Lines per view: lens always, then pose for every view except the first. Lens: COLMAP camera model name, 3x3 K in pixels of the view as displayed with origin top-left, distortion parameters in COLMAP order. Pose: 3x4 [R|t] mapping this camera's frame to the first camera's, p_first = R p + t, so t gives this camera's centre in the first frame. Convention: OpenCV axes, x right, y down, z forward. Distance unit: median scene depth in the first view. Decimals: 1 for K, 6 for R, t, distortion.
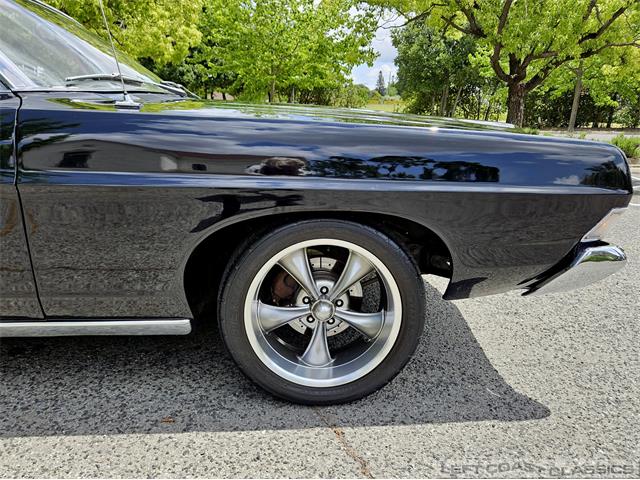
lens RADIAL K [[475.2, 0, 306.9], [0, 475.2, 240.5], [0, 0, 1]] dist [0.034220, -0.011343]
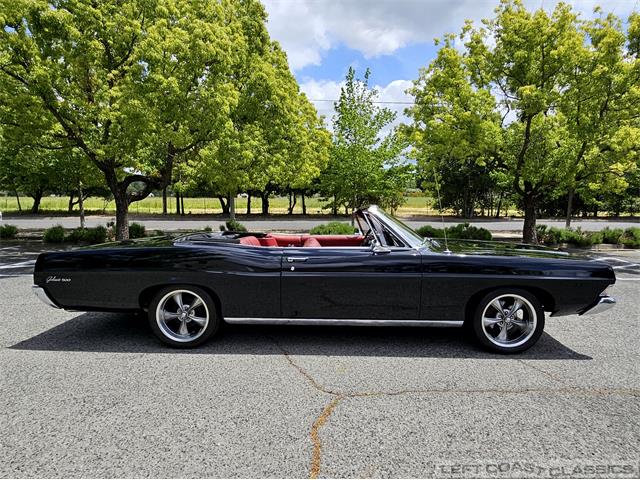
lens RADIAL K [[373.2, 0, 310.1], [0, 373.2, 242.2], [0, 0, 1]] dist [-0.008252, -0.000394]
pose [[0.994432, -0.004202, -0.105296, -0.151019], [-0.012444, 0.987531, -0.156931, 0.008768], [0.104642, 0.157368, 0.981980, -0.234073]]
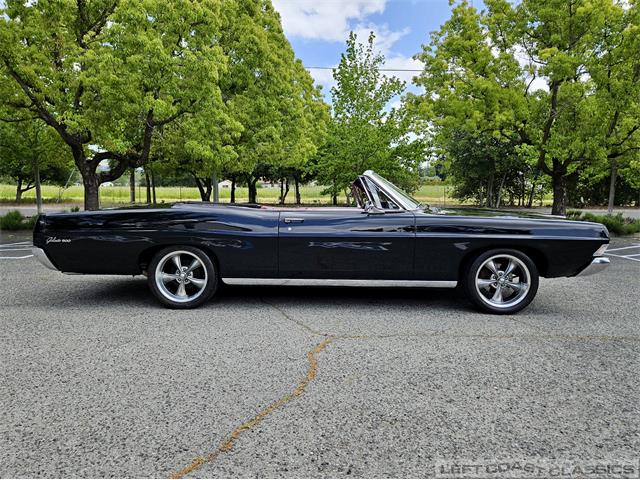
lens RADIAL K [[450.6, 0, 304.9], [0, 450.6, 240.1], [0, 0, 1]] dist [0.035786, -0.004280]
pose [[0.994313, -0.004471, -0.106400, -0.143182], [-0.012598, 0.987165, -0.159208, 0.059526], [0.105746, 0.159643, 0.981495, -0.314167]]
